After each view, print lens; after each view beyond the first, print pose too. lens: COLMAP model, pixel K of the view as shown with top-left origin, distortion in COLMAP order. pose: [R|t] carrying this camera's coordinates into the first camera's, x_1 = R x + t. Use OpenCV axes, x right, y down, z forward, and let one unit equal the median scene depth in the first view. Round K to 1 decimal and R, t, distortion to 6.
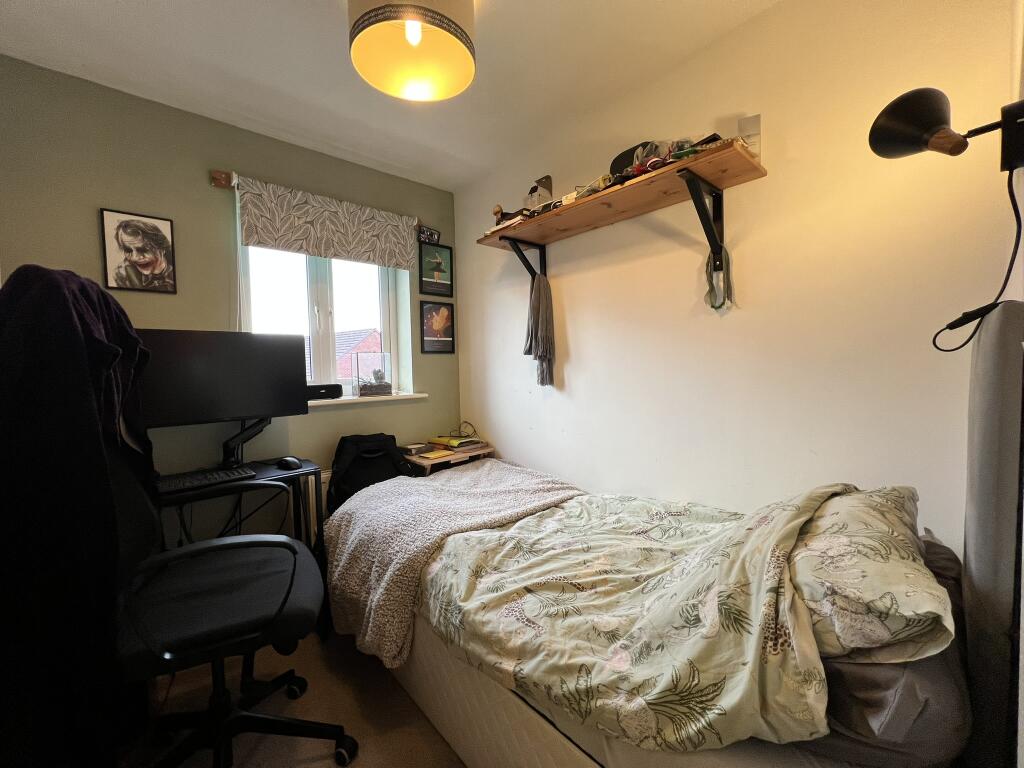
lens RADIAL K [[408.6, 0, 511.4], [0, 408.6, 381.4], [0, 0, 1]] dist [-0.000609, -0.000374]
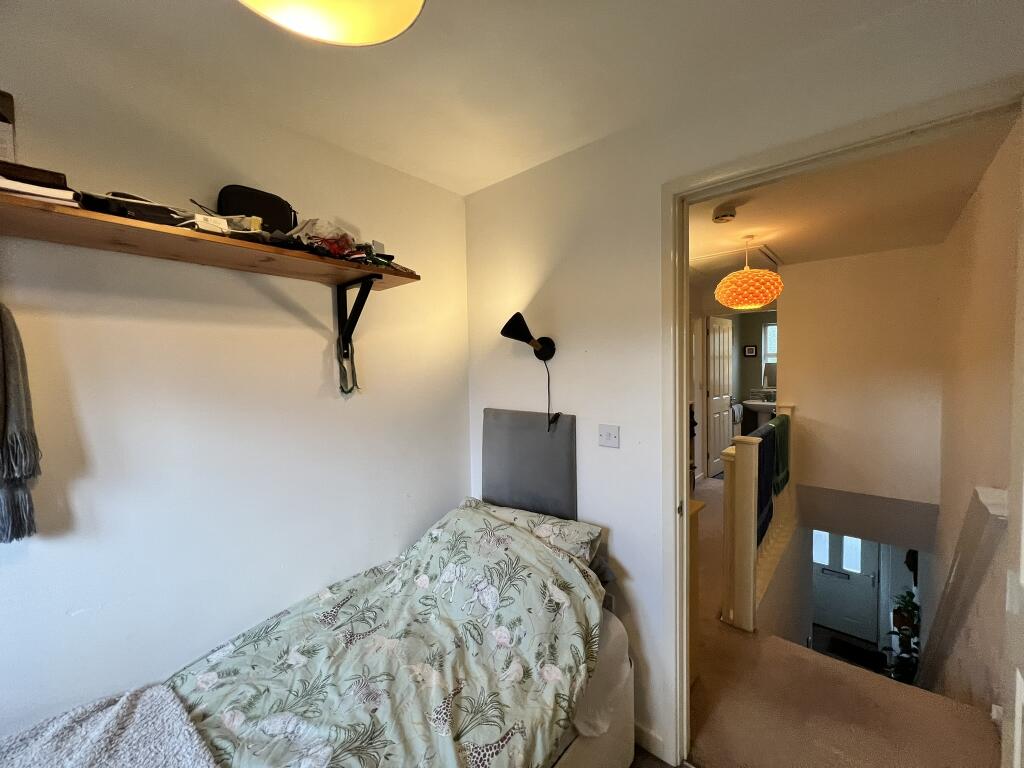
lens RADIAL K [[408.6, 0, 511.4], [0, 408.6, 381.4], [0, 0, 1]] dist [-0.000609, -0.000374]
pose [[-0.113025, -0.010609, 0.993536, -0.639082], [0.062293, 0.997900, 0.017742, -0.205261], [-0.991638, 0.063896, -0.112127, 0.702203]]
